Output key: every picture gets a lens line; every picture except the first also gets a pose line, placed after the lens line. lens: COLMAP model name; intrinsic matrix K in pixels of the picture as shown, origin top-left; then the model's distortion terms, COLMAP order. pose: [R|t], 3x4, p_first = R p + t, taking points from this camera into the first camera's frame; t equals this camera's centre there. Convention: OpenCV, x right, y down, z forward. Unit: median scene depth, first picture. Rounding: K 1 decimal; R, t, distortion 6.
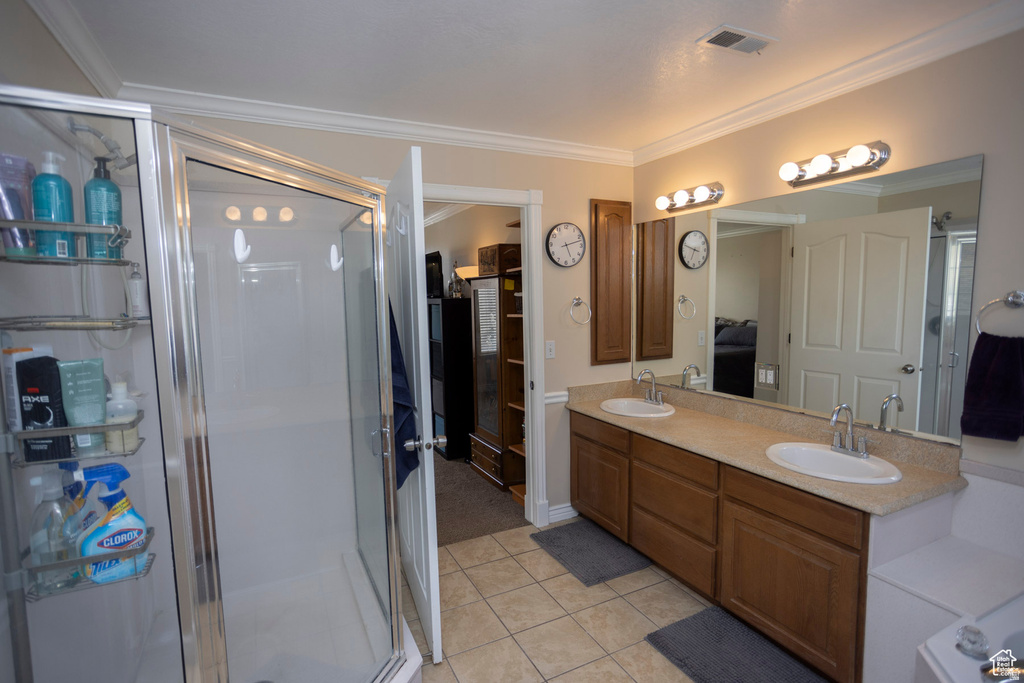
lens RADIAL K [[517.1, 0, 481.4], [0, 517.1, 346.0], [0, 0, 1]] dist [-0.017104, 0.013113]
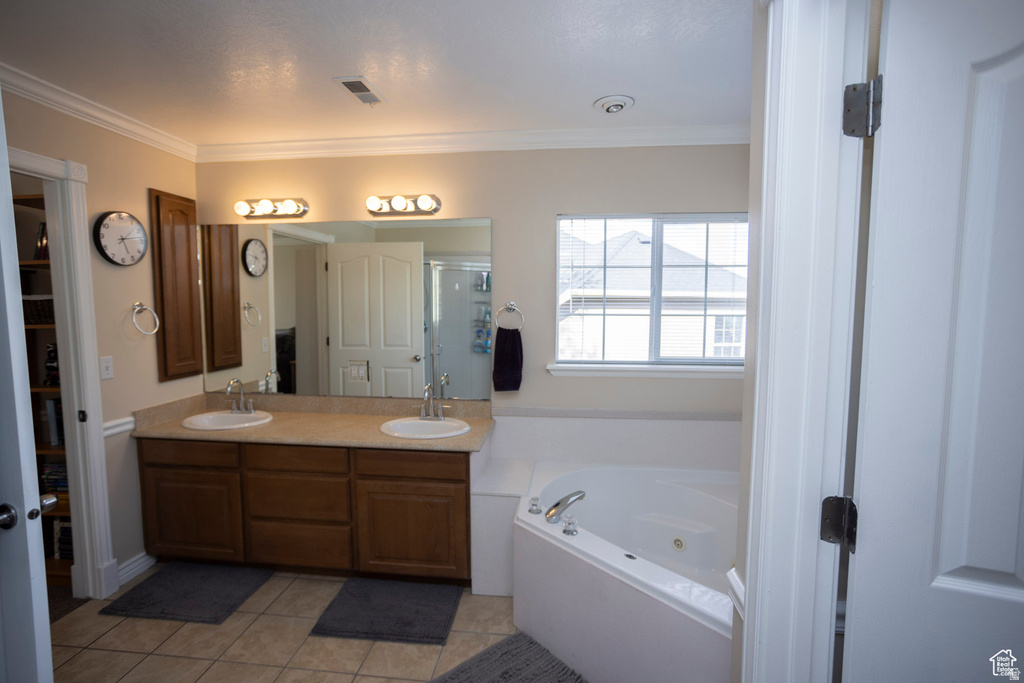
lens RADIAL K [[517.1, 0, 505.6], [0, 517.1, 340.7], [0, 0, 1]] dist [-0.017104, 0.013113]
pose [[0.529462, -0.045720, 0.847101, -0.238509], [0.071587, 0.997393, 0.009087, 0.002310], [-0.845308, 0.055830, 0.531355, 0.068022]]
